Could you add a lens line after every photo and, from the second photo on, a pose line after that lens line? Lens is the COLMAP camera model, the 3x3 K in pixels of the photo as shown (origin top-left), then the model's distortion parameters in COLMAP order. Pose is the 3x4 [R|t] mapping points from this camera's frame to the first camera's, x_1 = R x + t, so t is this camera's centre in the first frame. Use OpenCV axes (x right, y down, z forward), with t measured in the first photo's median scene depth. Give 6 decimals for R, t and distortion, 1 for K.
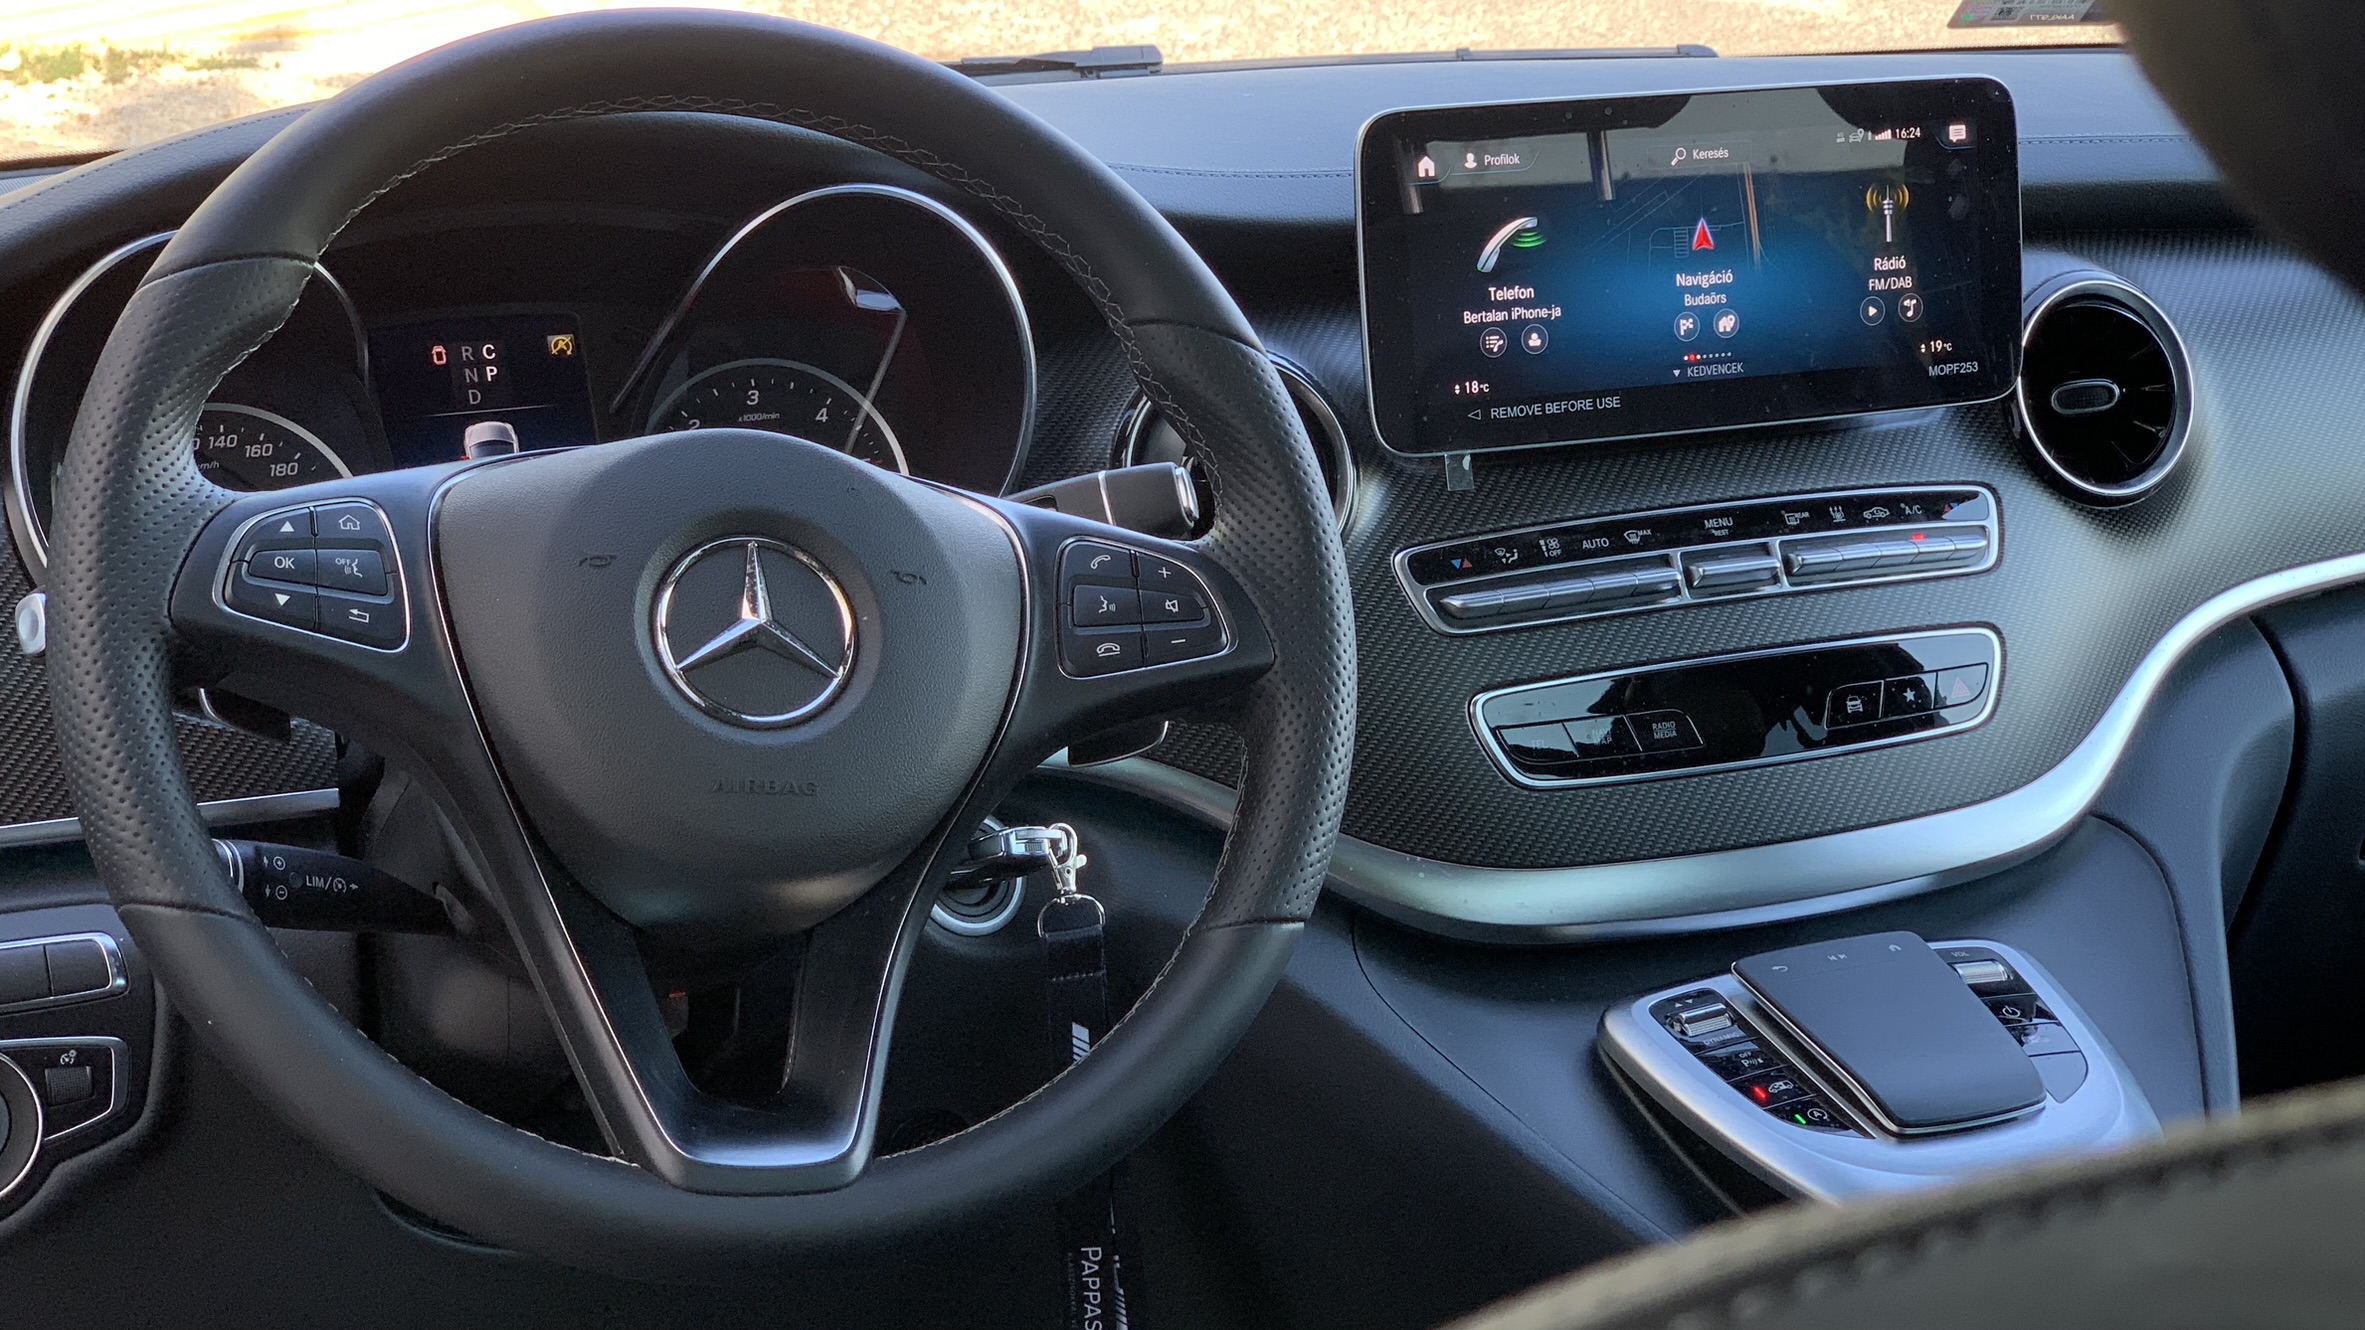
lens RADIAL K [[3503.5, 0, 1161.7], [0, 3503.5, 660.1], [0, 0, 1]] dist [-0.201579, 2.632393]
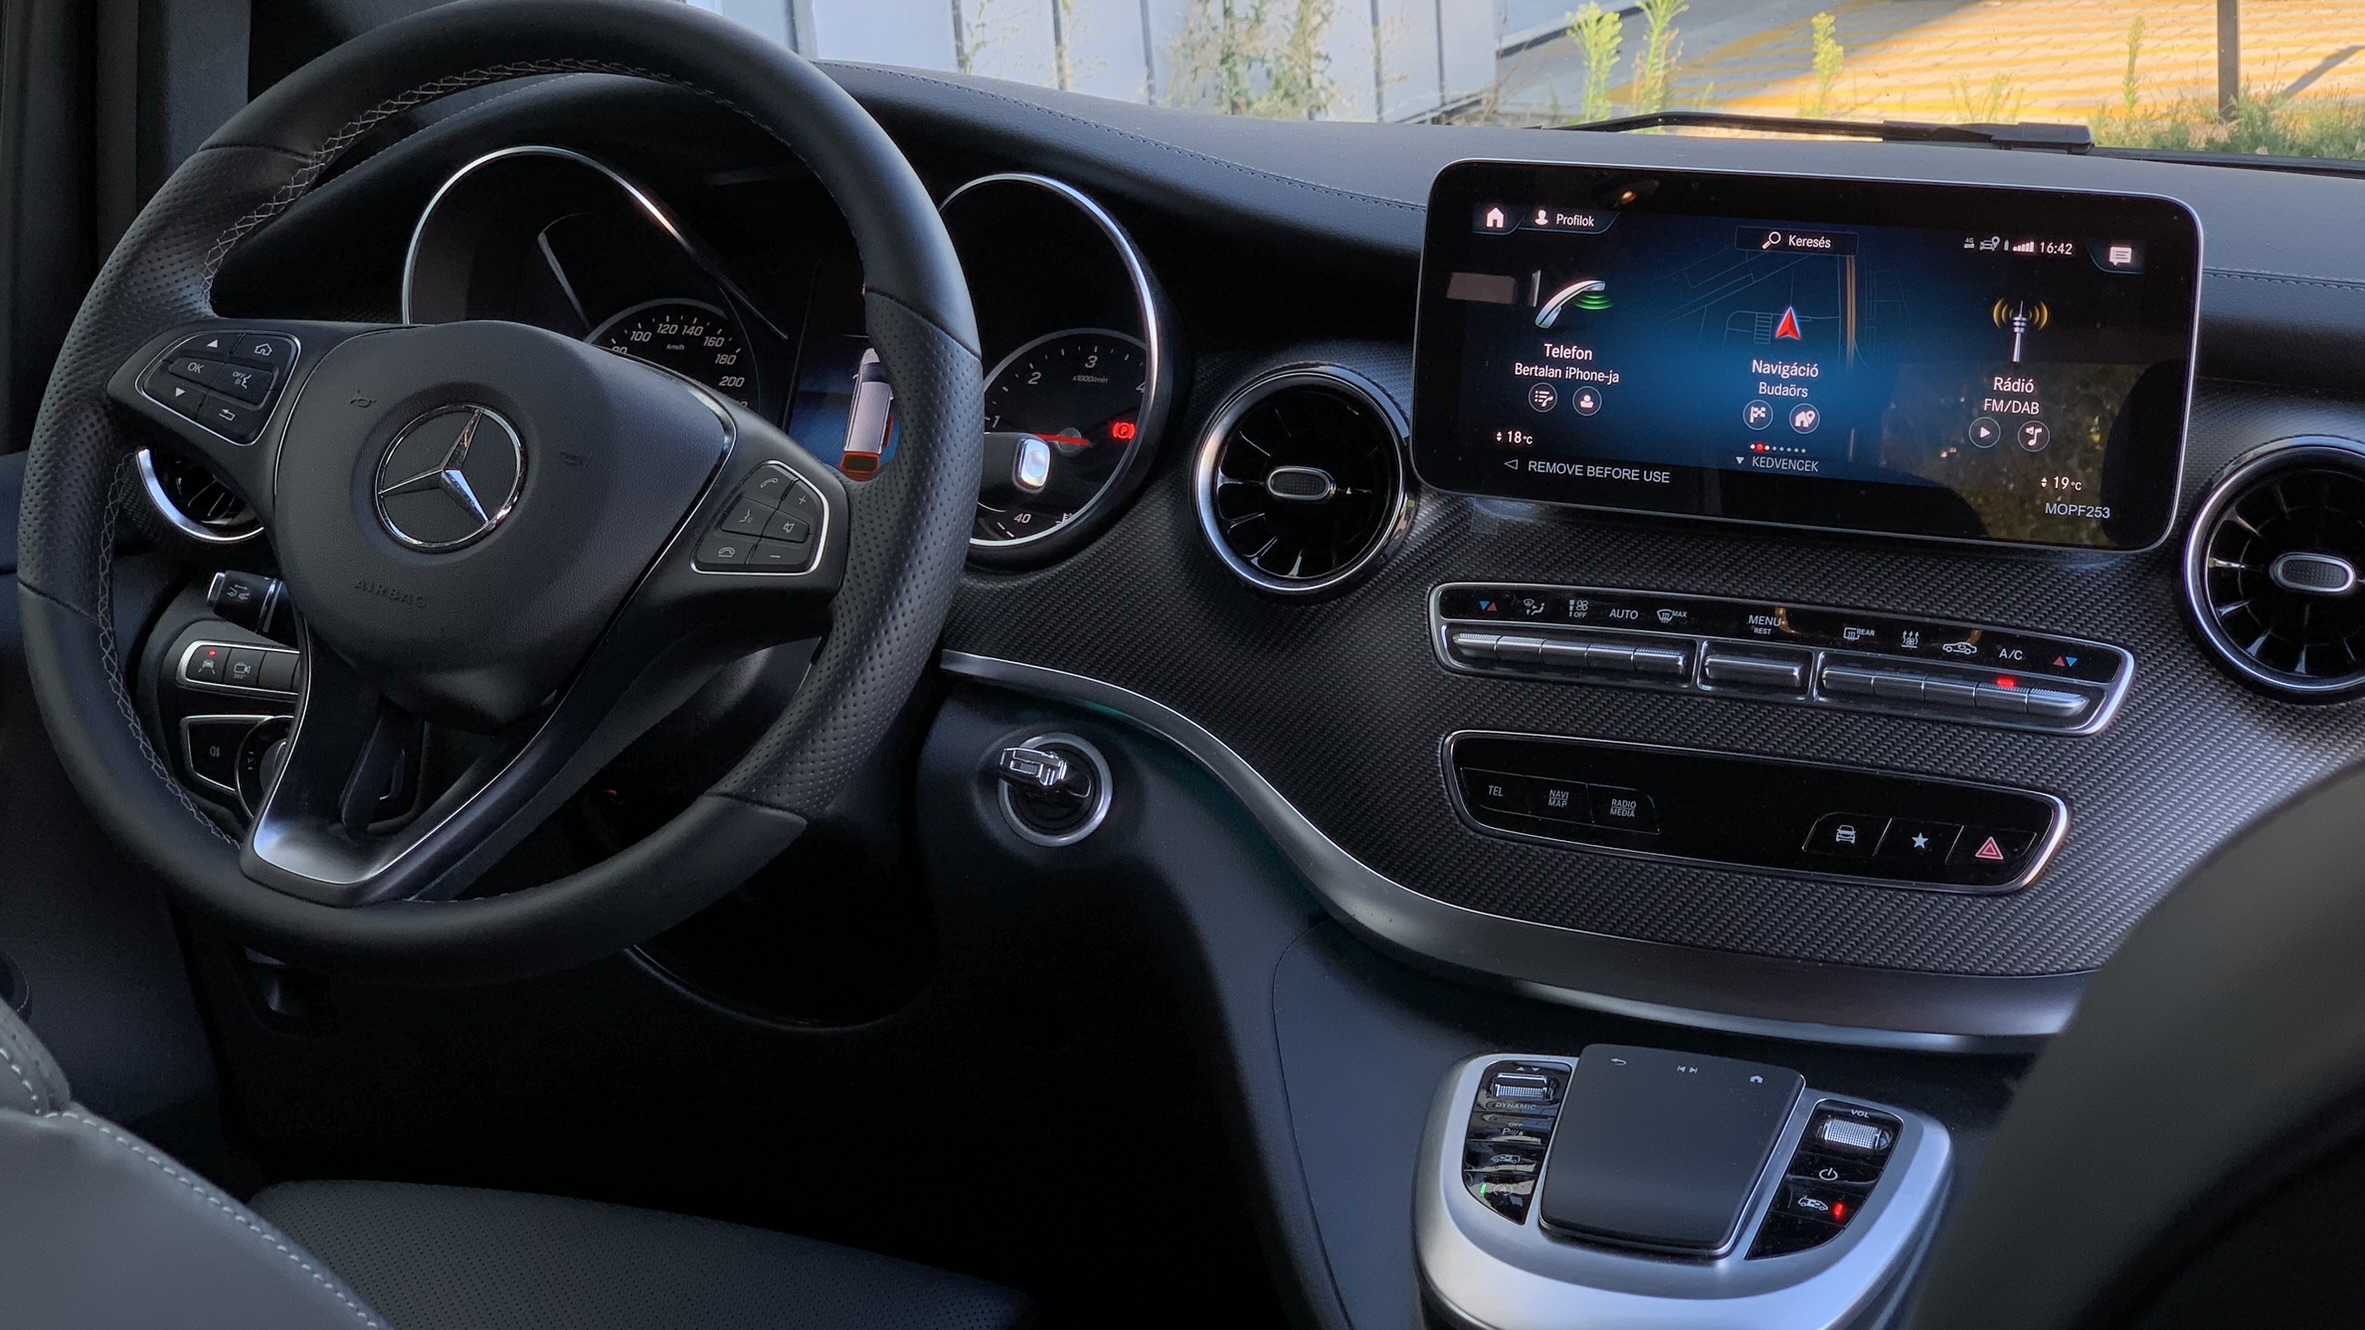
lens RADIAL K [[3503.5, 0, 1161.7], [0, 3503.5, 660.1], [0, 0, 1]] dist [-0.201579, 2.632393]
pose [[0.729283, 0.190072, -0.657282, 0.686683], [-0.201742, 0.977667, 0.058880, -0.052616], [0.653794, 0.089661, 0.751342, 0.165216]]
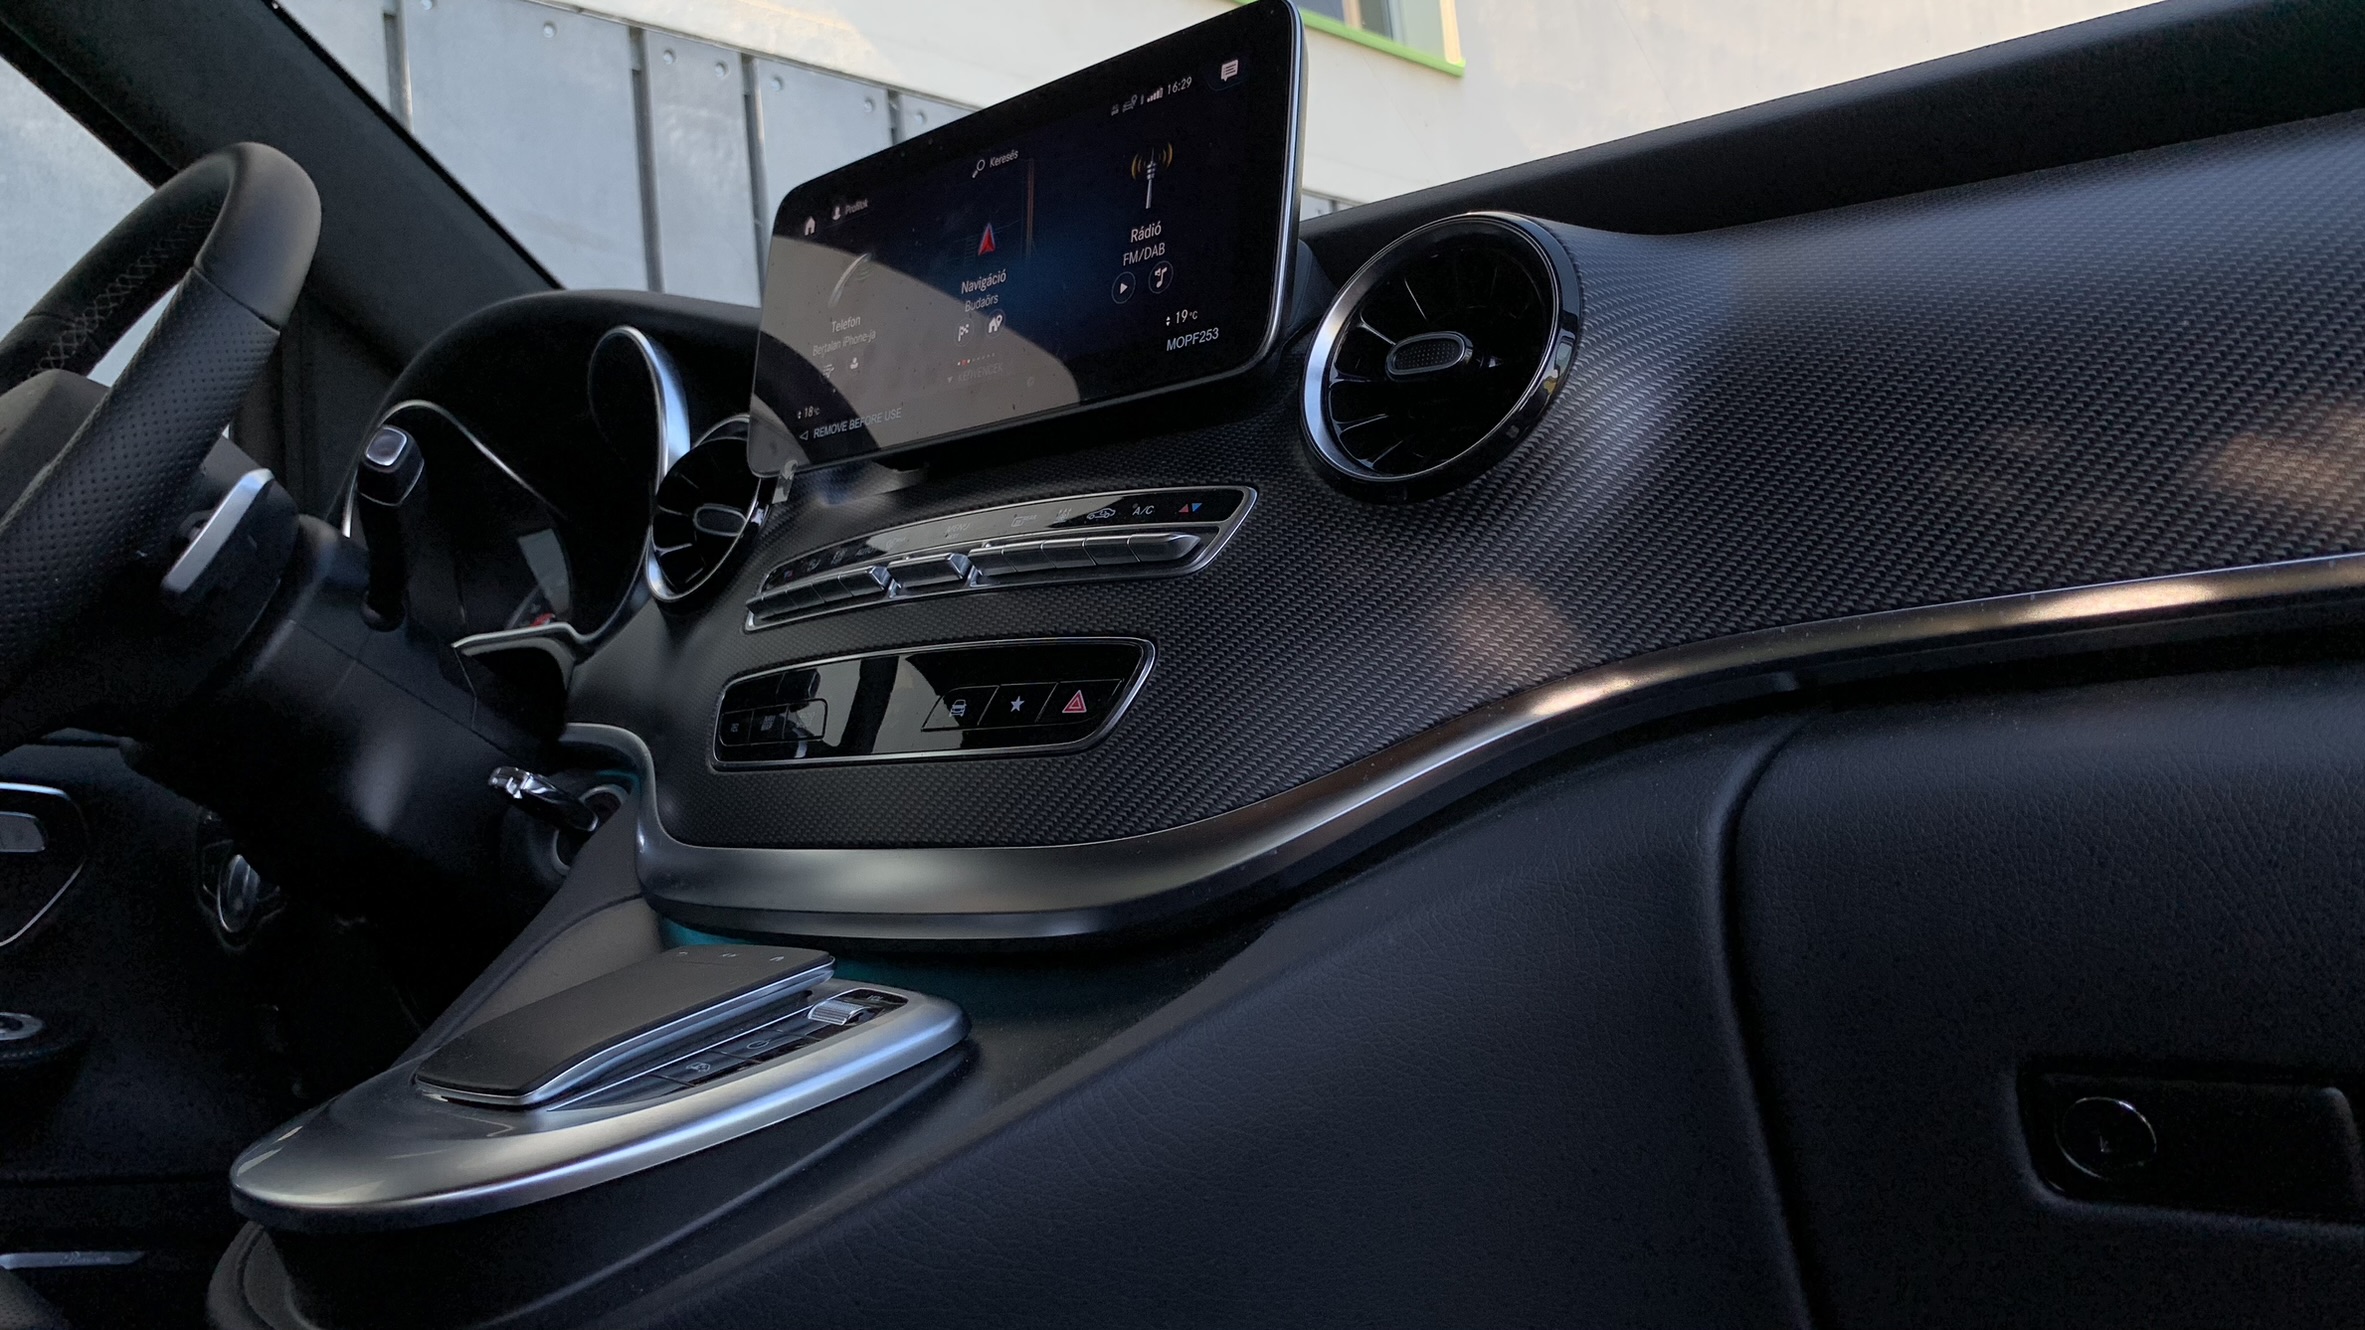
lens RADIAL K [[1818.3, 0, 1166.4], [0, 1818.3, 662.1], [0, 0, 1]] dist [0.076867, -0.138534]
pose [[0.421426, -0.062162, -0.904730, 0.629479], [-0.228816, 0.958080, -0.172411, 0.066780], [0.877521, 0.279675, 0.389536, 0.882644]]
